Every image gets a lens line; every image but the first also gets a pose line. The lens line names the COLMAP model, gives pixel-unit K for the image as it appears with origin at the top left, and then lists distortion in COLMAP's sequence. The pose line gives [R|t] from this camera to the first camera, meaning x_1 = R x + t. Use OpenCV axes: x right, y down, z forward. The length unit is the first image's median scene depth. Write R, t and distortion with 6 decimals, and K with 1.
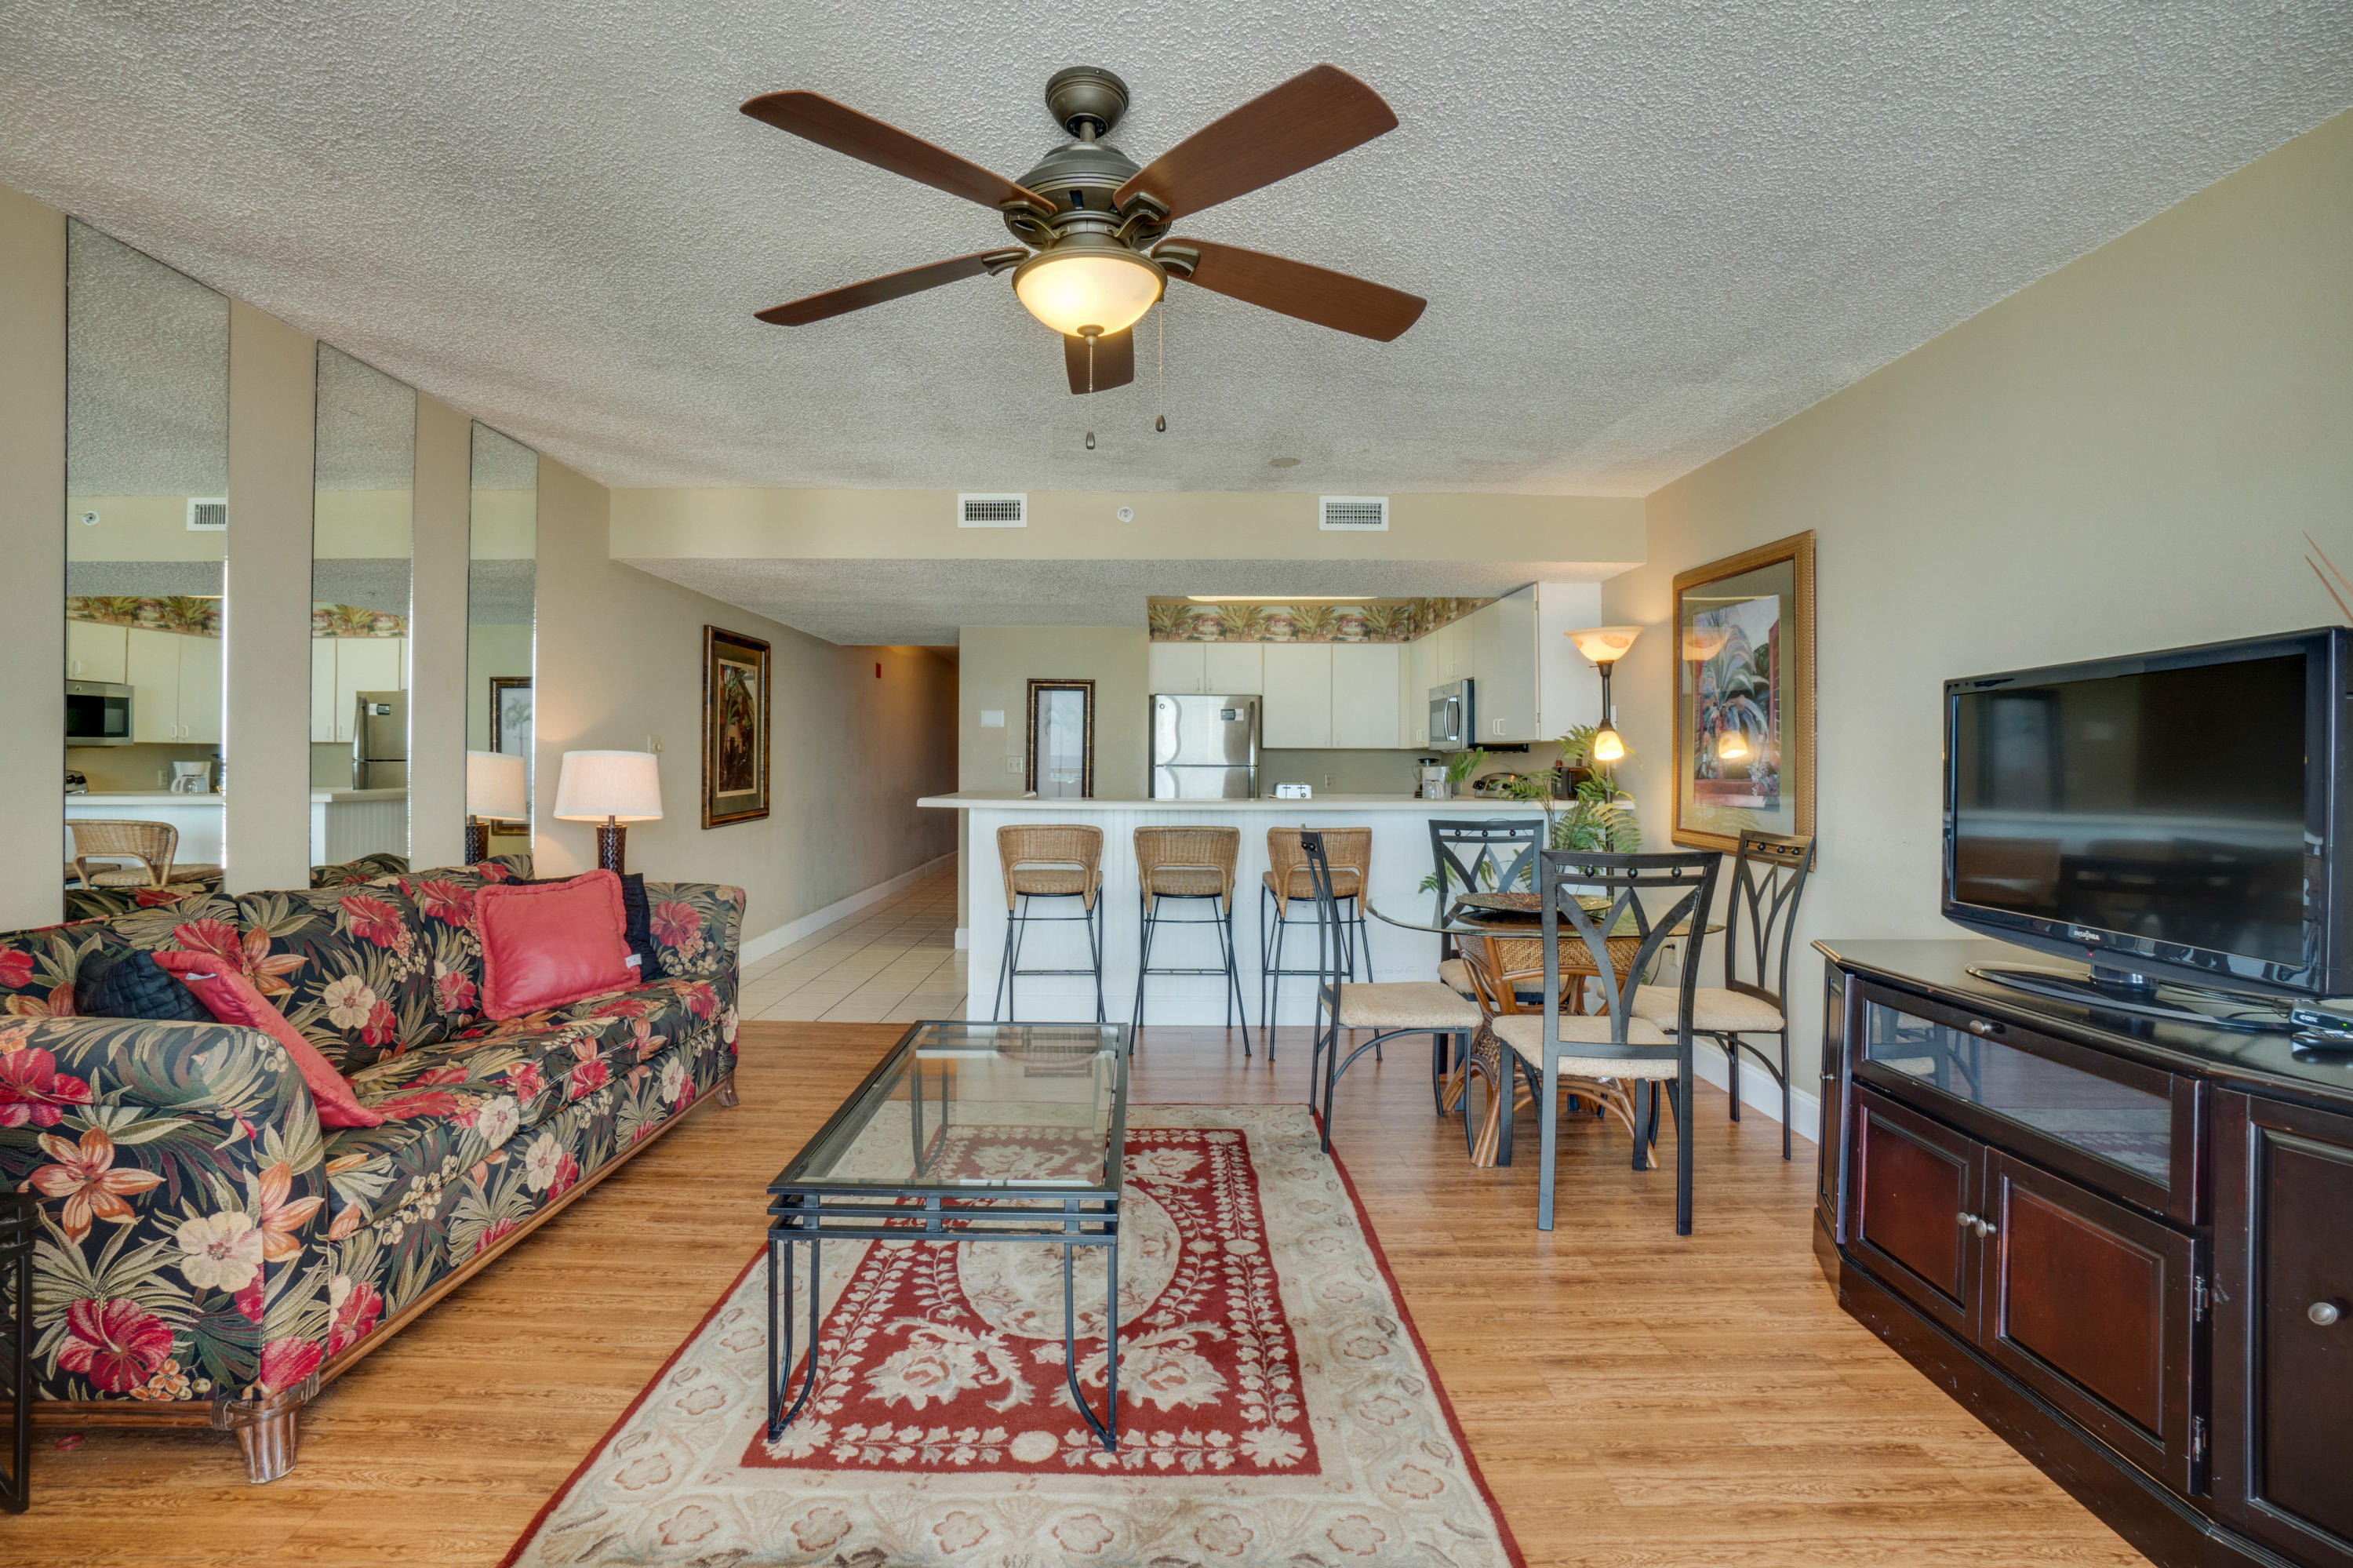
lens RADIAL K [[1055.2, 0, 1161.5], [0, 1055.2, 769.5], [0, 0, 1]] dist [-0.064421, 0.023274]
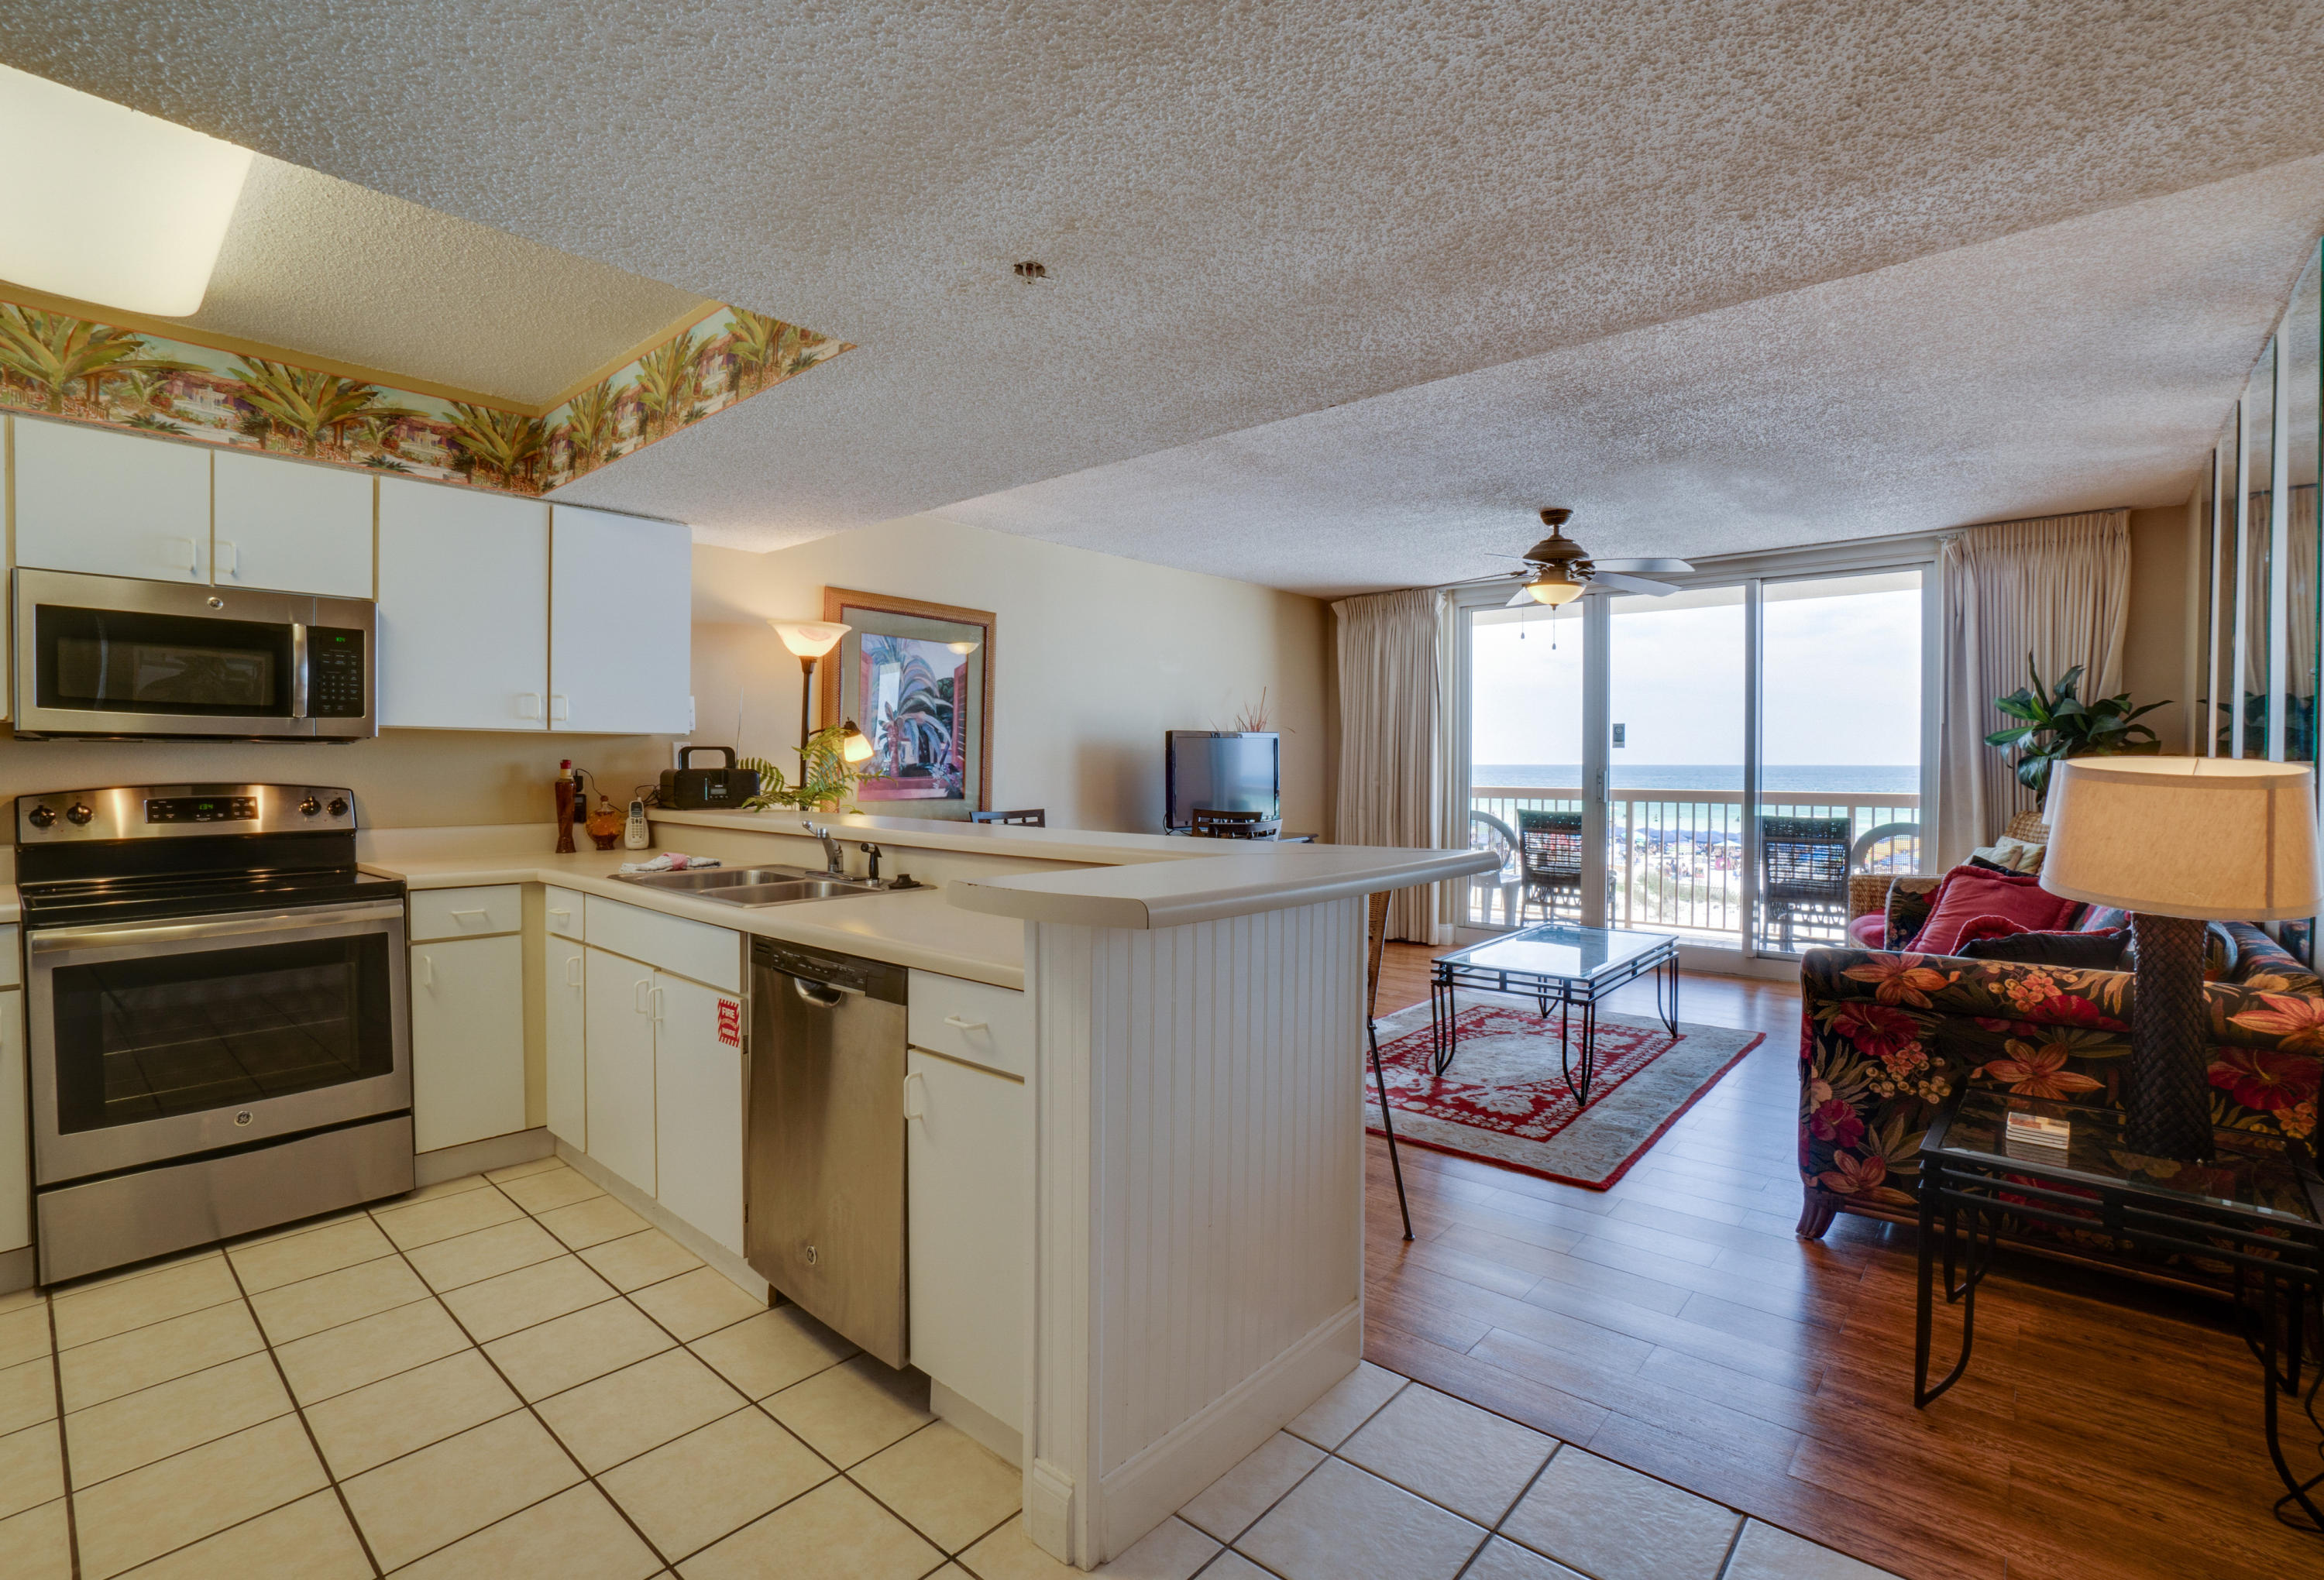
lens RADIAL K [[1066.3, 0, 1151.1], [0, 1066.3, 784.9], [0, 0, 1]] dist [-0.067322, 0.025788]
pose [[-0.748034, -0.019654, 0.663369, -0.665328], [-0.002159, 0.999628, 0.027181, -0.021436], [-0.663657, 0.018900, -0.747798, 2.260187]]
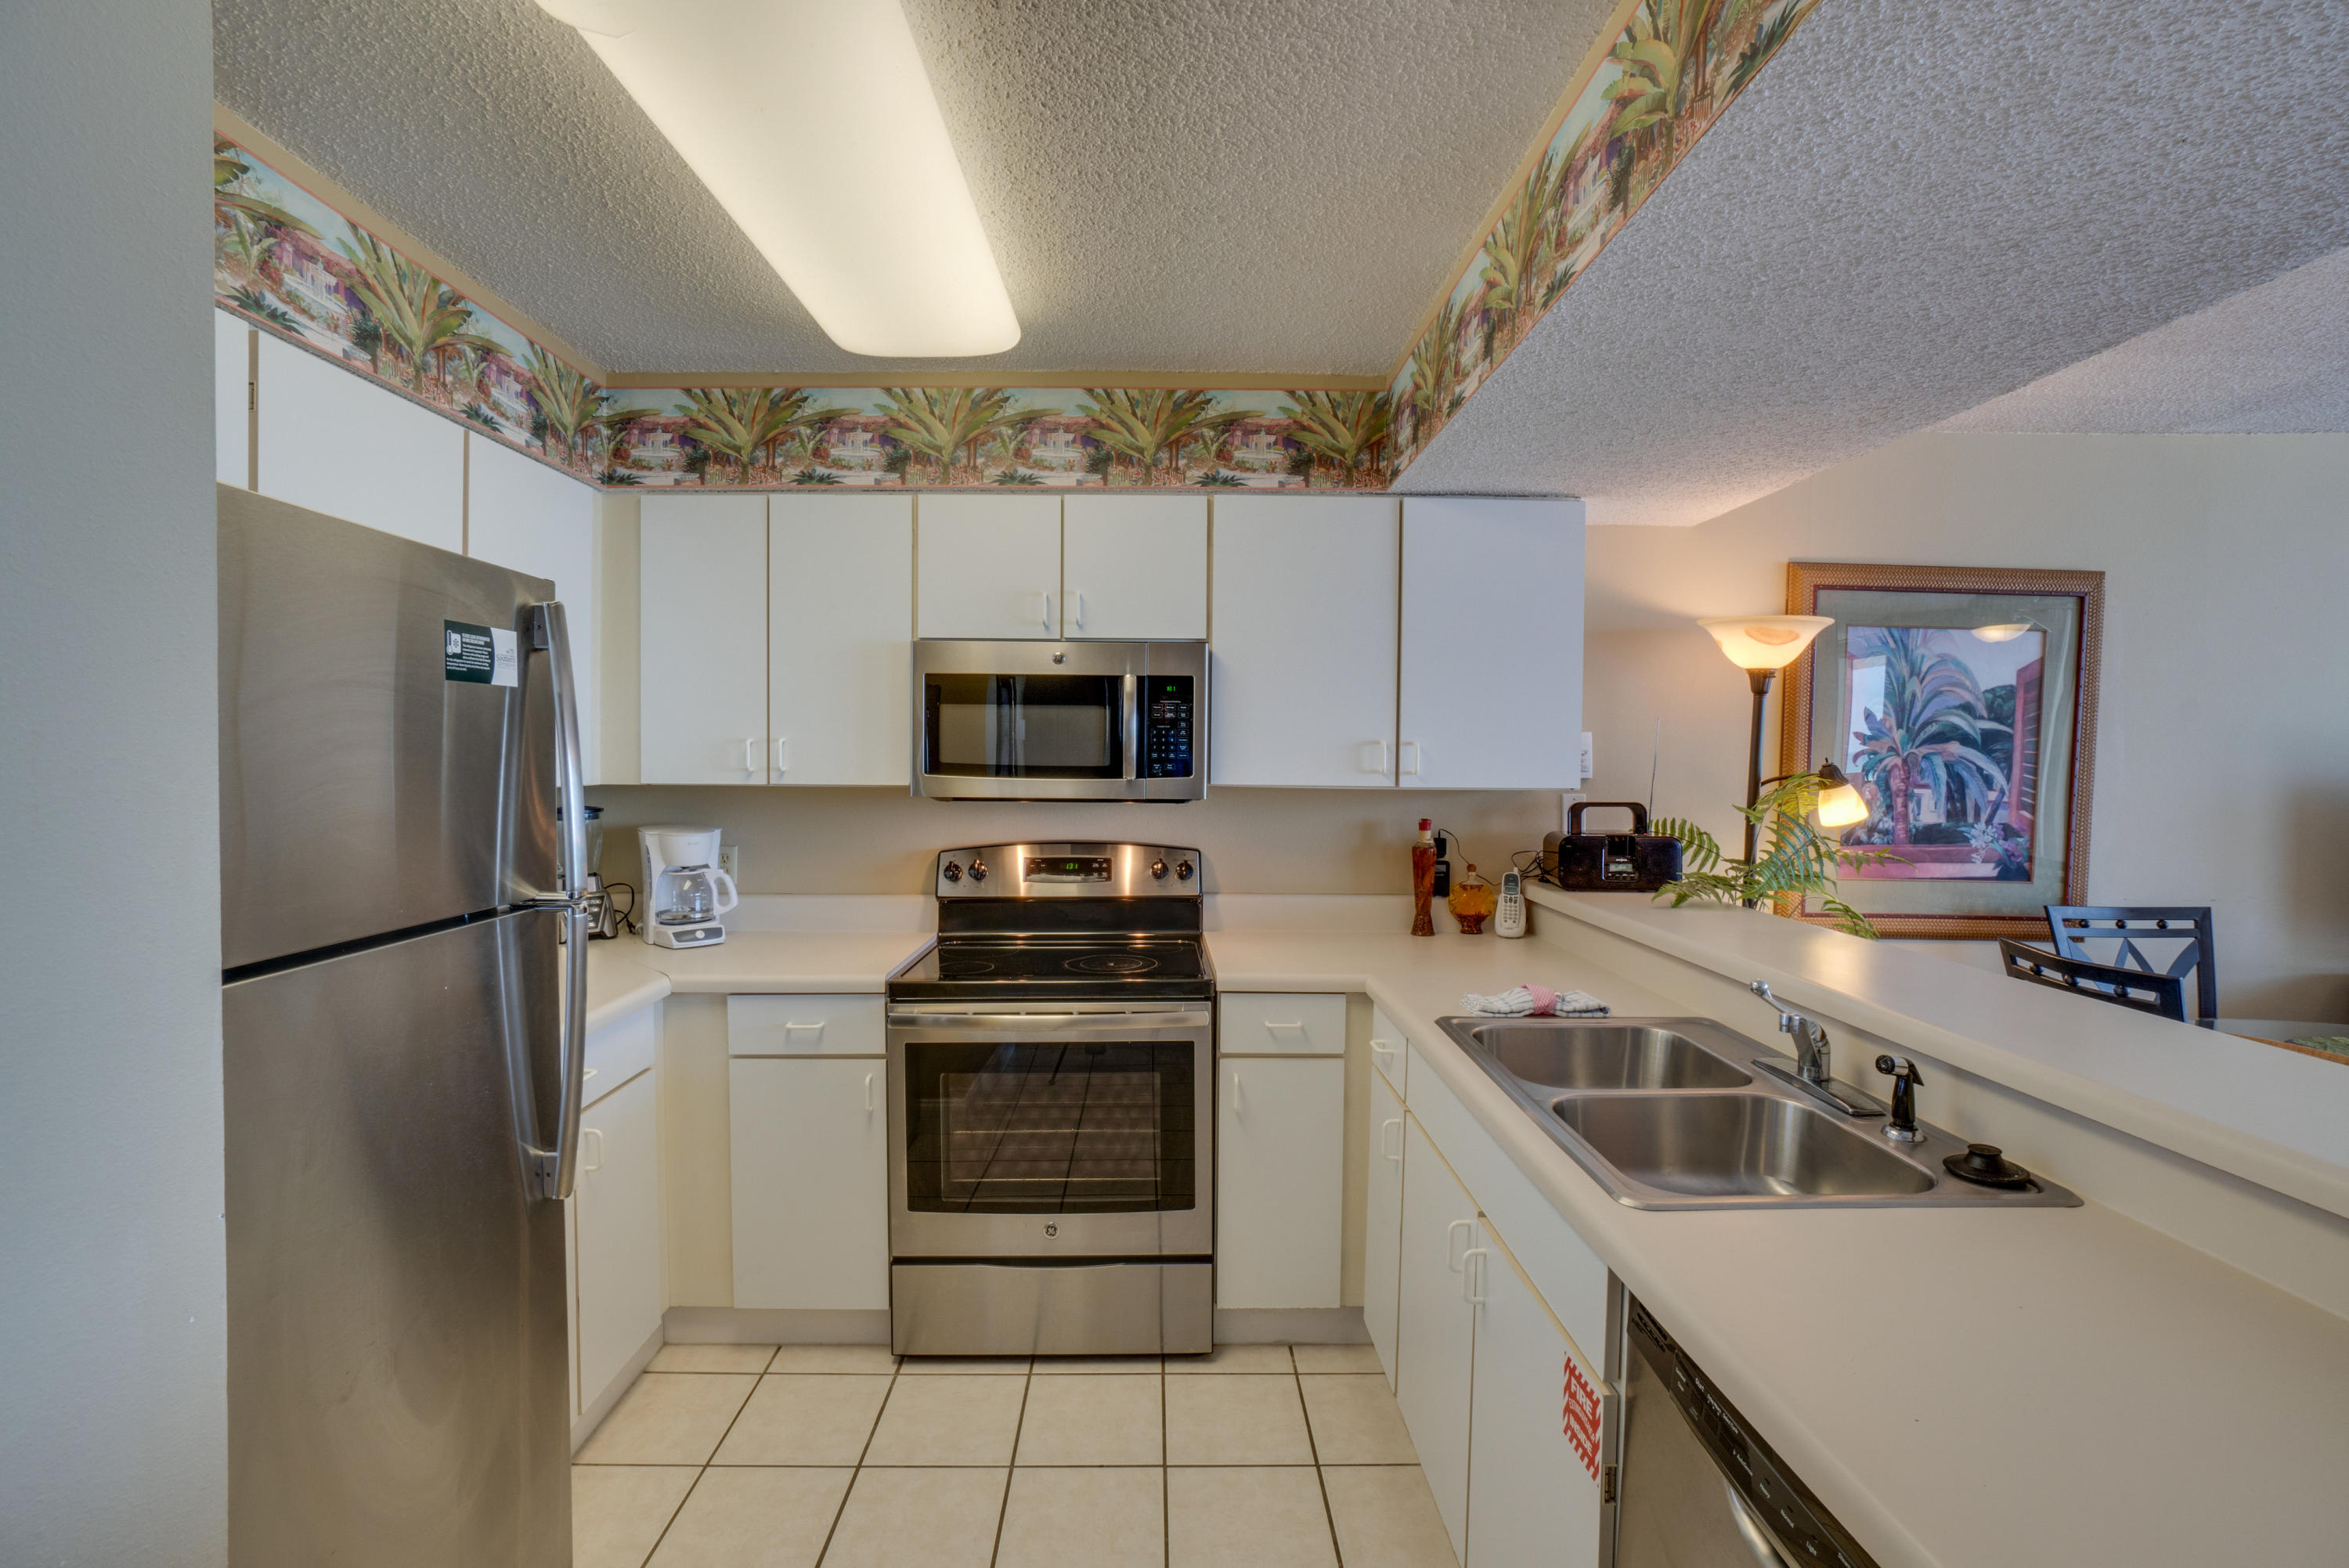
lens RADIAL K [[1021.8, 0, 1164.0], [0, 1021.8, 777.3], [0, 0, 1]] dist [-0.055471, 0.026099]
pose [[-0.005163, -0.025674, 0.999657, -0.280984], [-0.000039, 0.999670, 0.025674, -0.079994], [-0.999987, 0.000094, -0.005163, 2.043411]]
